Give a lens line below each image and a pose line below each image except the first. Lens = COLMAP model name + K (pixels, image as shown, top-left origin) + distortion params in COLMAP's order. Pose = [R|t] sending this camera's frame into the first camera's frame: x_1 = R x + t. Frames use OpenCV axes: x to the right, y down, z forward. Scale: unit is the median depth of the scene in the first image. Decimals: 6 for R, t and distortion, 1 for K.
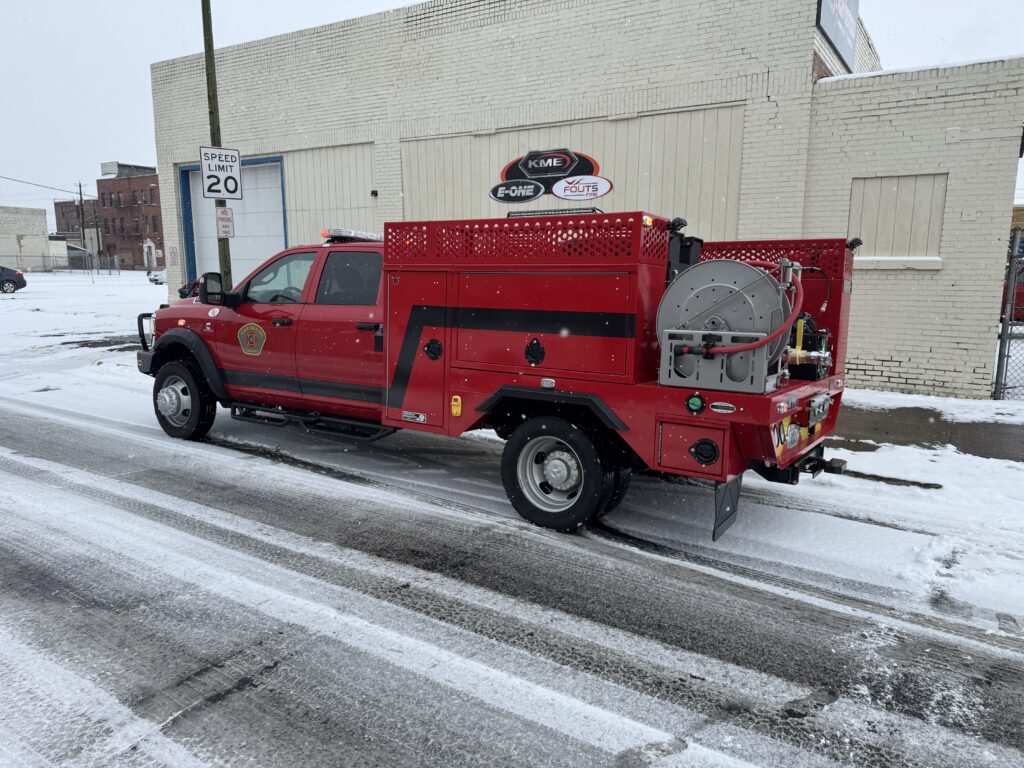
lens RADIAL K [[716.8, 0, 514.1], [0, 716.8, 398.3], [0, 0, 1]] dist [0.061181, -0.082951]
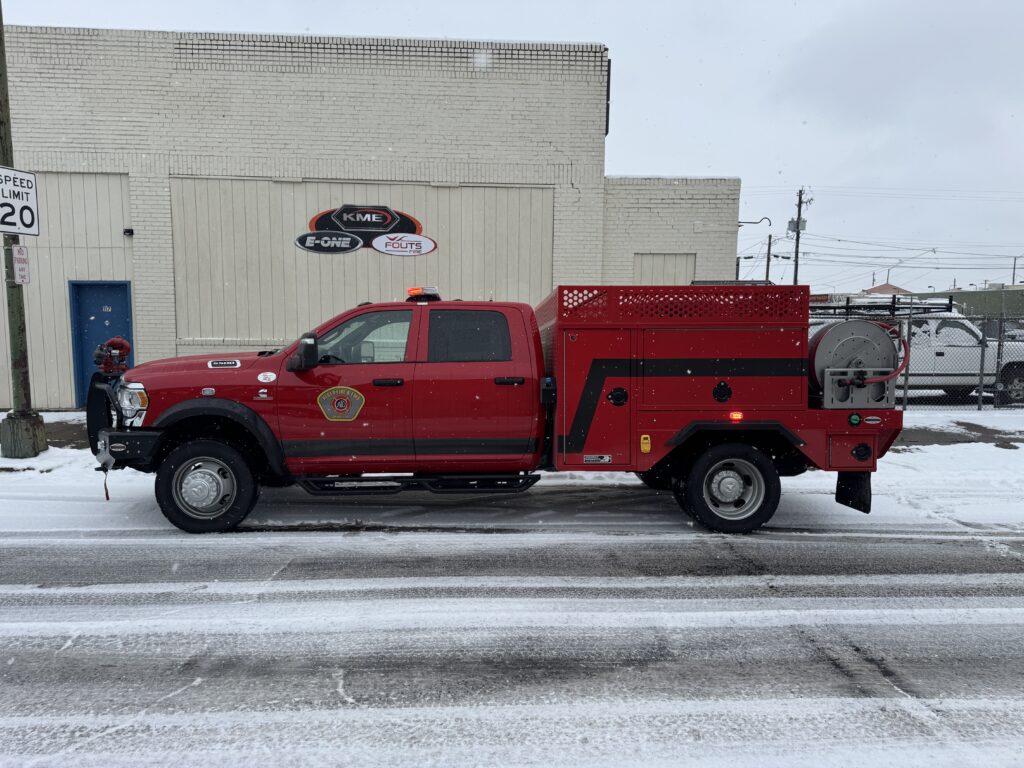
lens RADIAL K [[716.8, 0, 514.1], [0, 716.8, 398.3], [0, 0, 1]] dist [0.061181, -0.082951]
pose [[0.808230, -0.066390, 0.585112, -0.725110], [0.103670, 0.994147, -0.030400, -0.038767], [-0.579670, 0.085229, 0.810382, 0.141586]]
